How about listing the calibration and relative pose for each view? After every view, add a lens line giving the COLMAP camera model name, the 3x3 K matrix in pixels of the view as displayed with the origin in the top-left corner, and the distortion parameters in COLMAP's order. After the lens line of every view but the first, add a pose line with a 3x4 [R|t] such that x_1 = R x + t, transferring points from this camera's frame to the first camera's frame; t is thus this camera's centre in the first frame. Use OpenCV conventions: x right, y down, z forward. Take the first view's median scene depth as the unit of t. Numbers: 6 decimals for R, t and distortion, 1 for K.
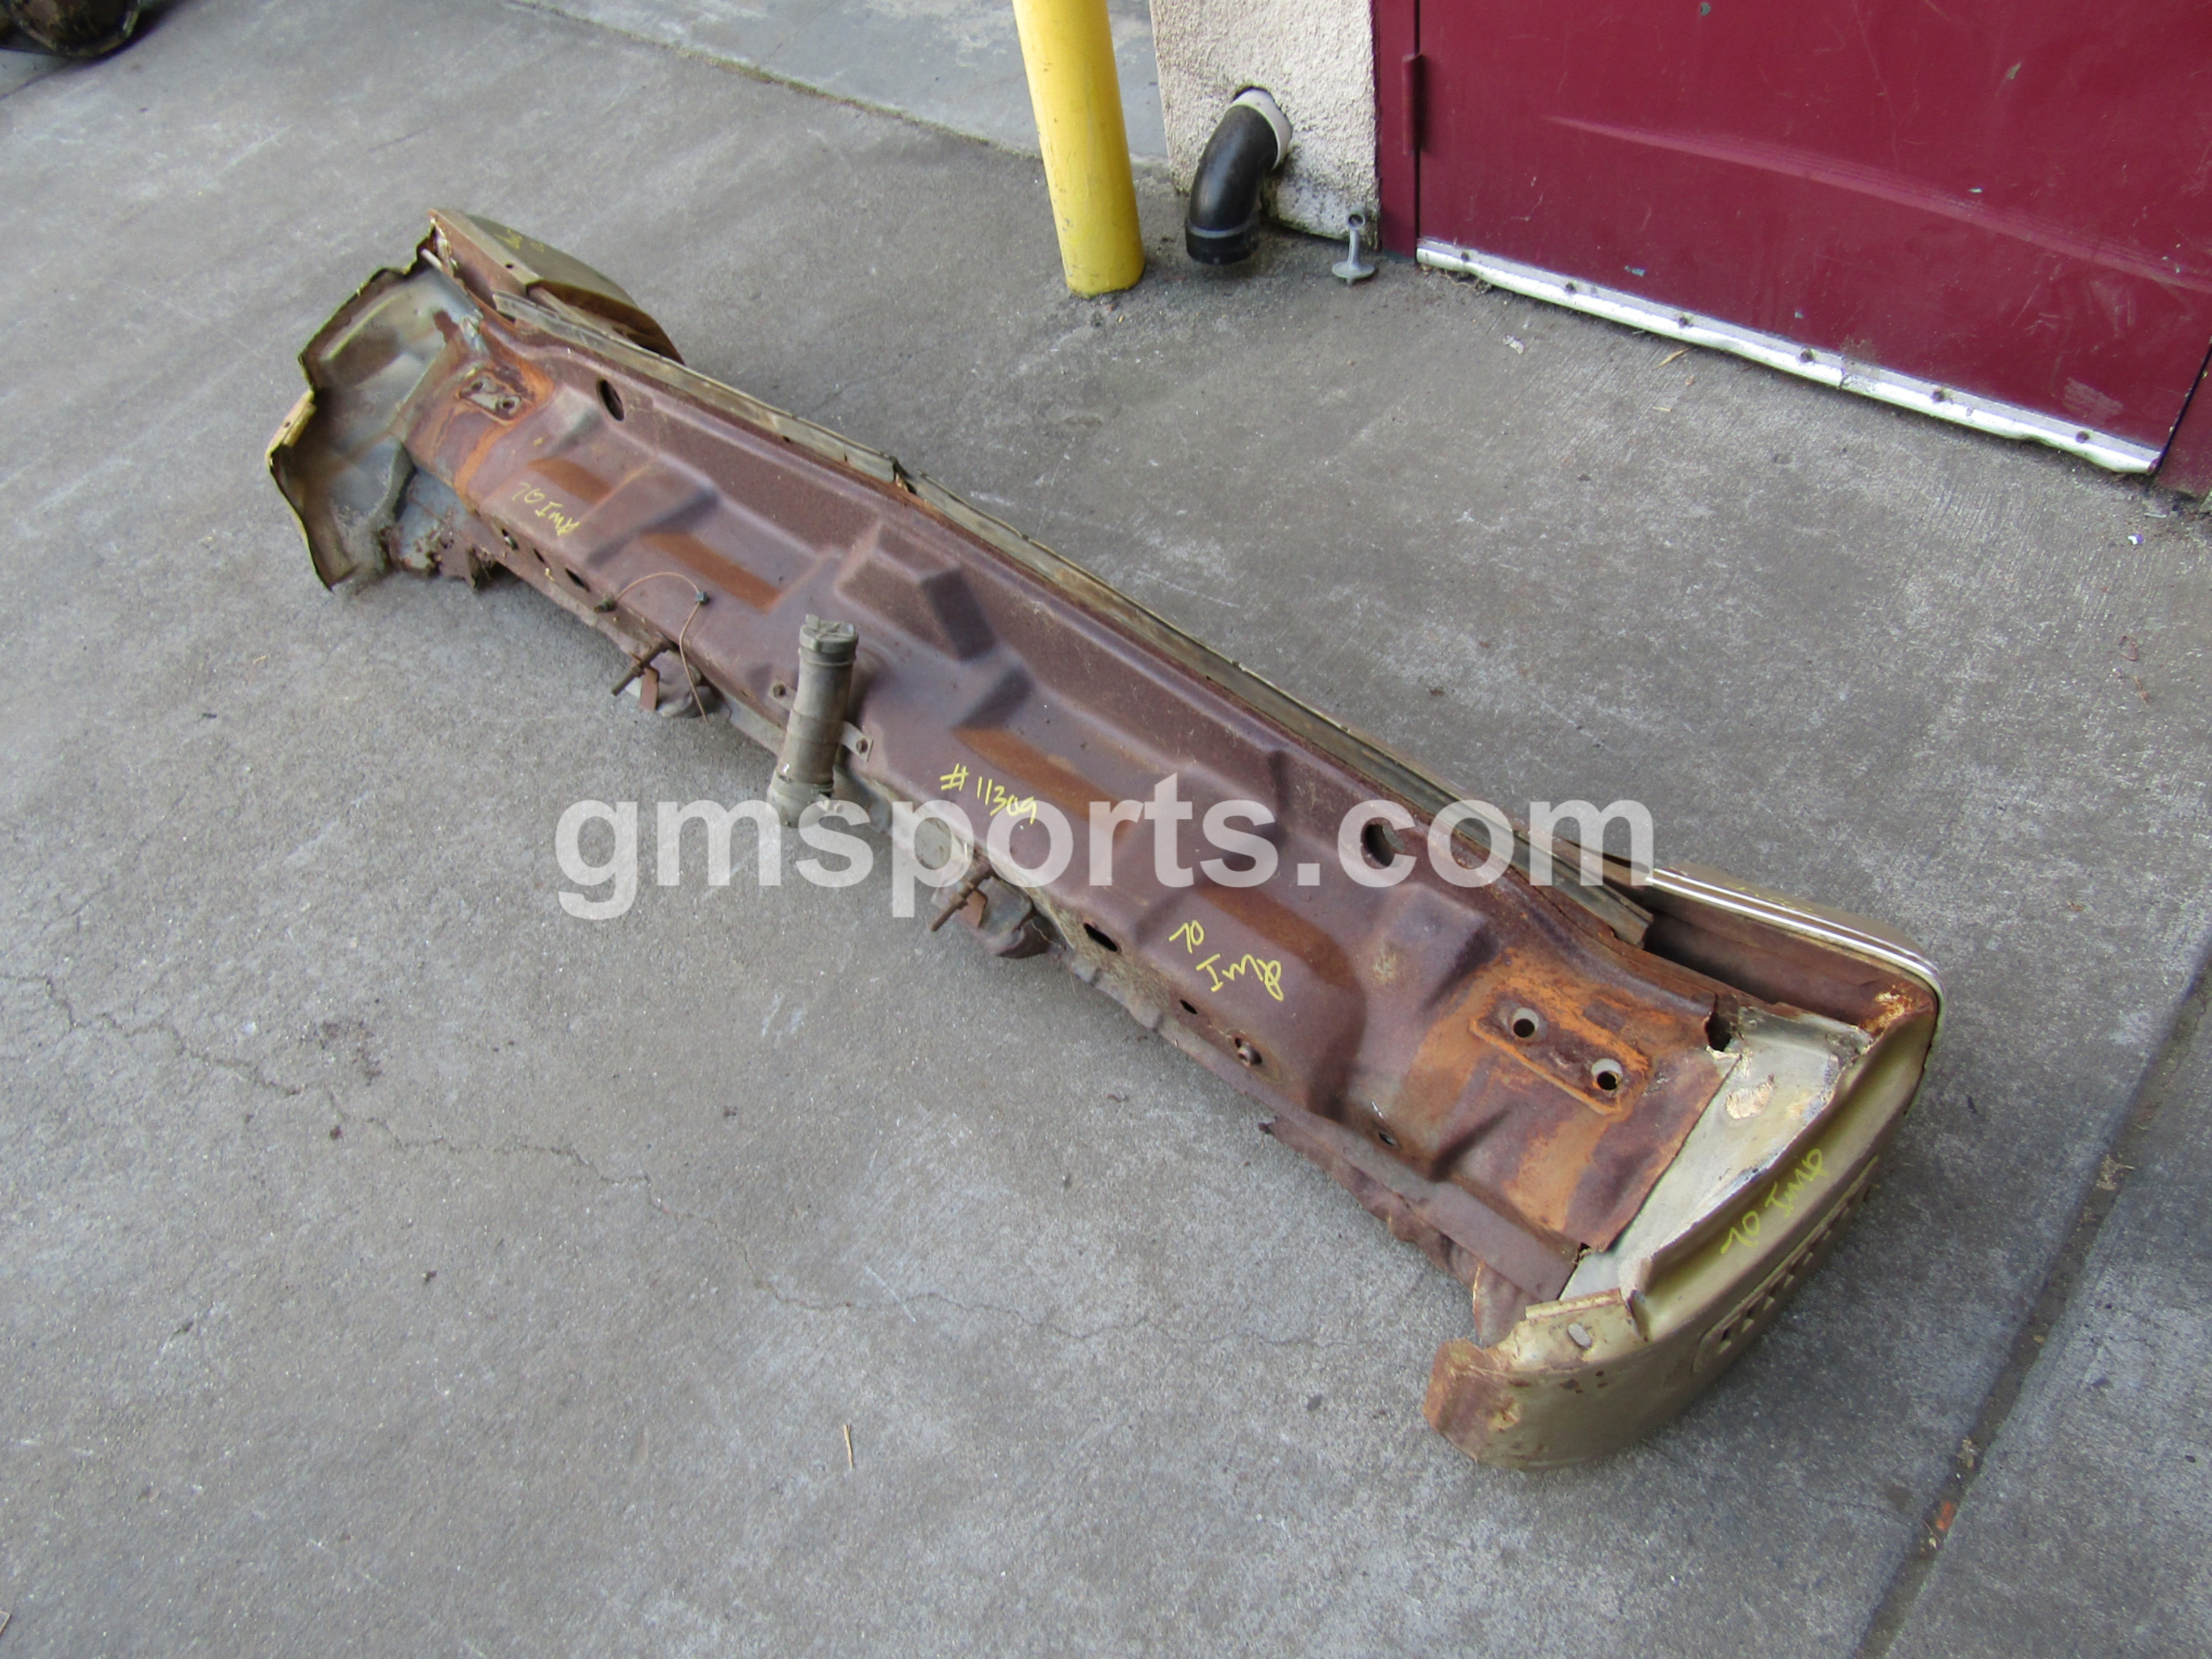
lens RADIAL K [[1552.2, 0, 1099.5], [0, 1552.2, 849.9], [0, 0, 1]] dist [-0.006977, -0.001371]
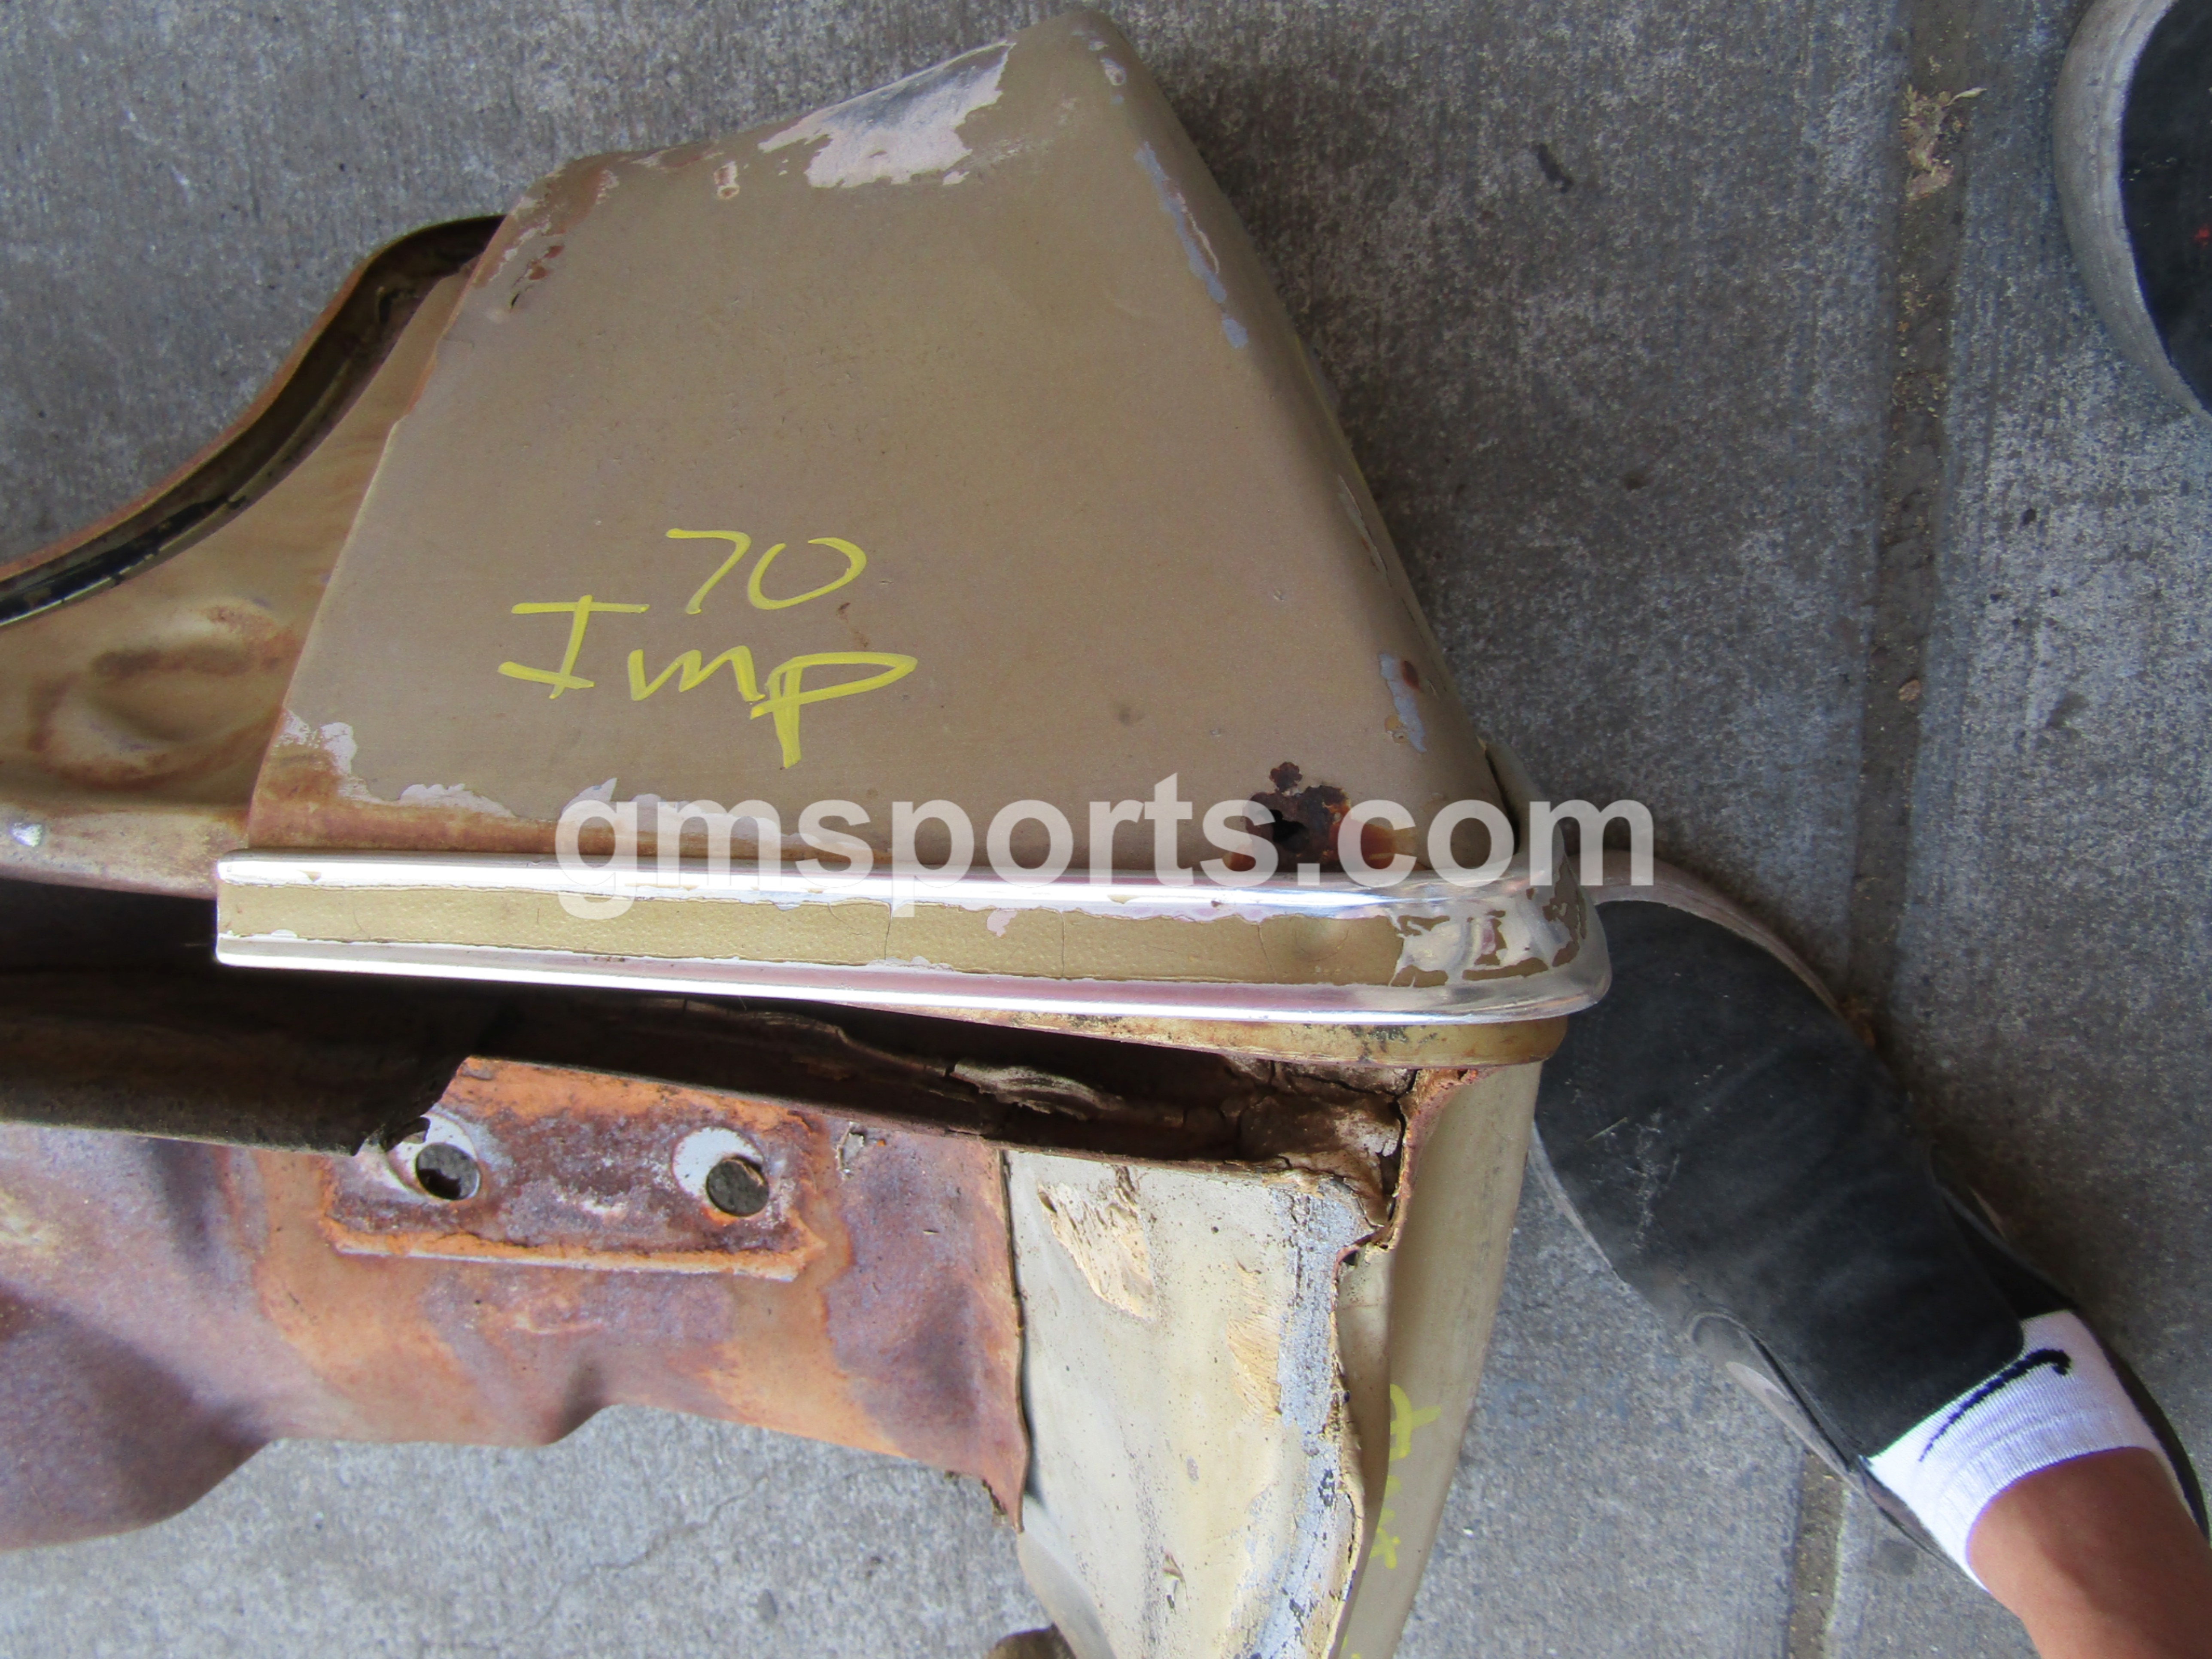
lens RADIAL K [[1552.2, 0, 1096.8], [0, 1552.2, 803.1], [0, 0, 1]] dist [-0.006977, -0.001371]
pose [[0.742554, -0.663862, -0.088890, 0.344643], [0.522230, 0.490745, 0.697456, -0.056747], [-0.419392, -0.564320, 0.711093, 0.580168]]
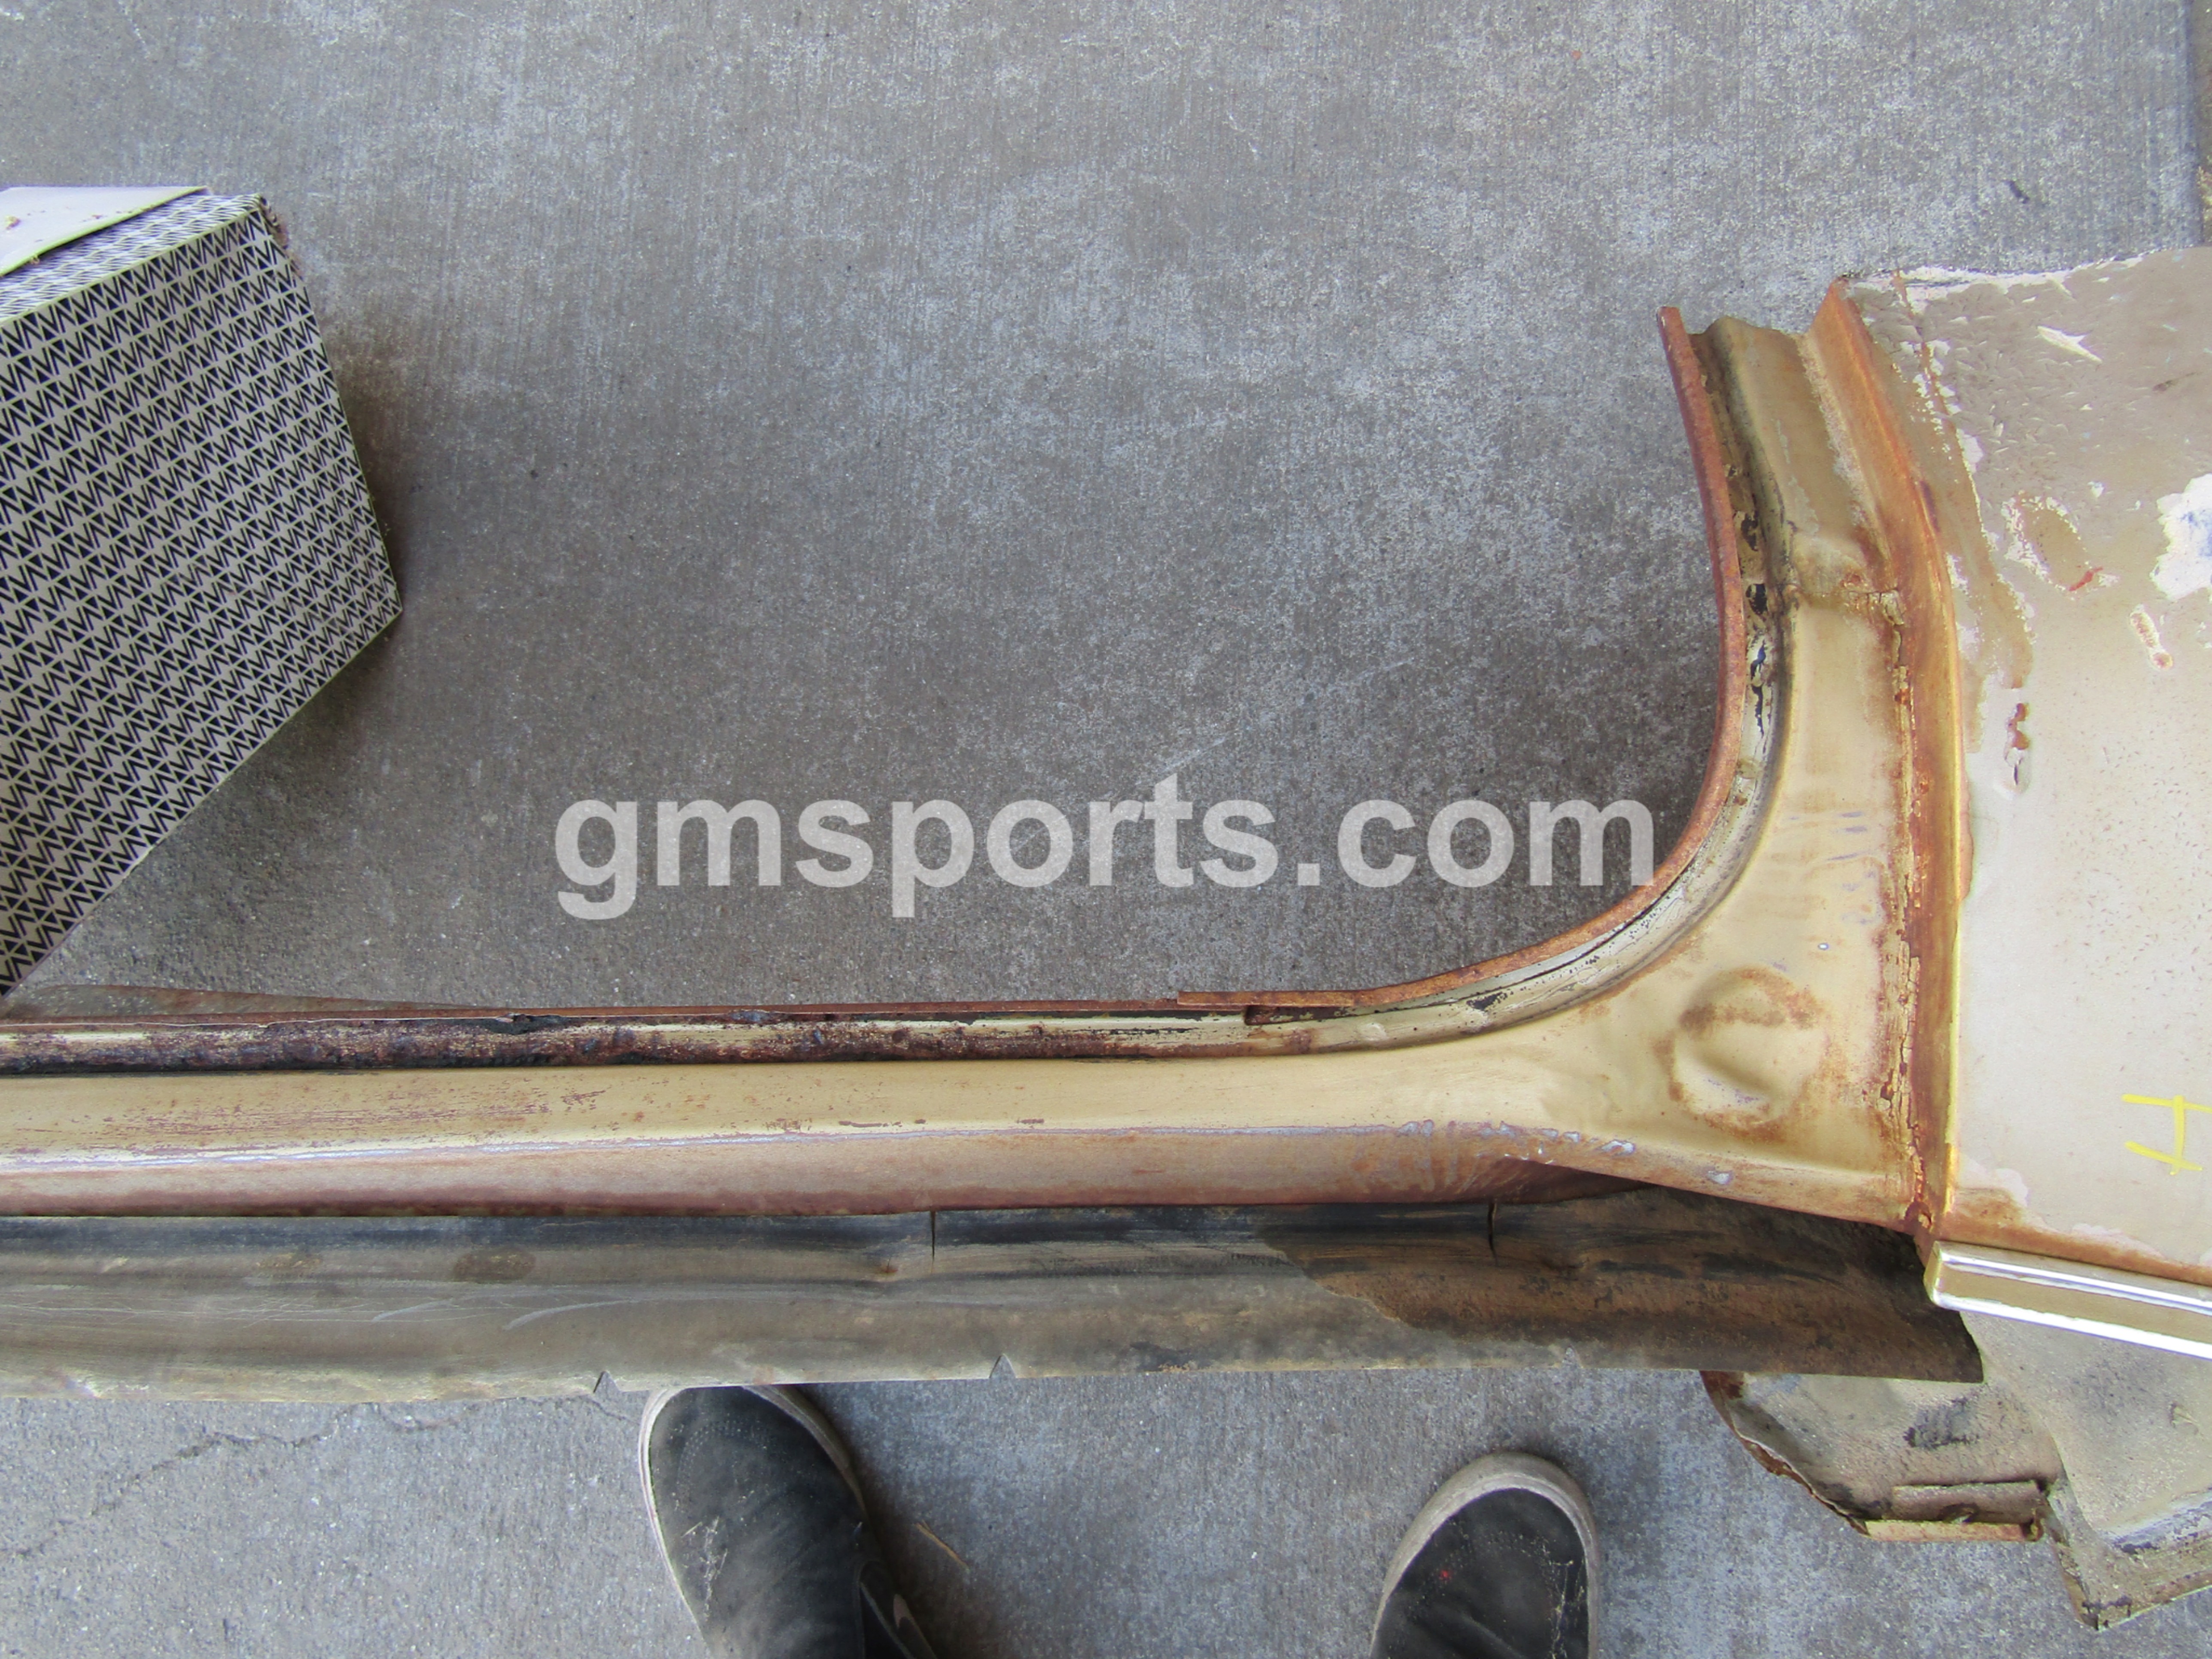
lens RADIAL K [[1552.2, 0, 1113.2], [0, 1552.2, 842.5], [0, 0, 1]] dist [-0.006977, -0.001371]
pose [[0.799580, -0.575839, 0.170534, -0.034120], [0.442152, 0.756607, 0.481712, -0.103025], [-0.406416, -0.309766, 0.859576, 0.397545]]
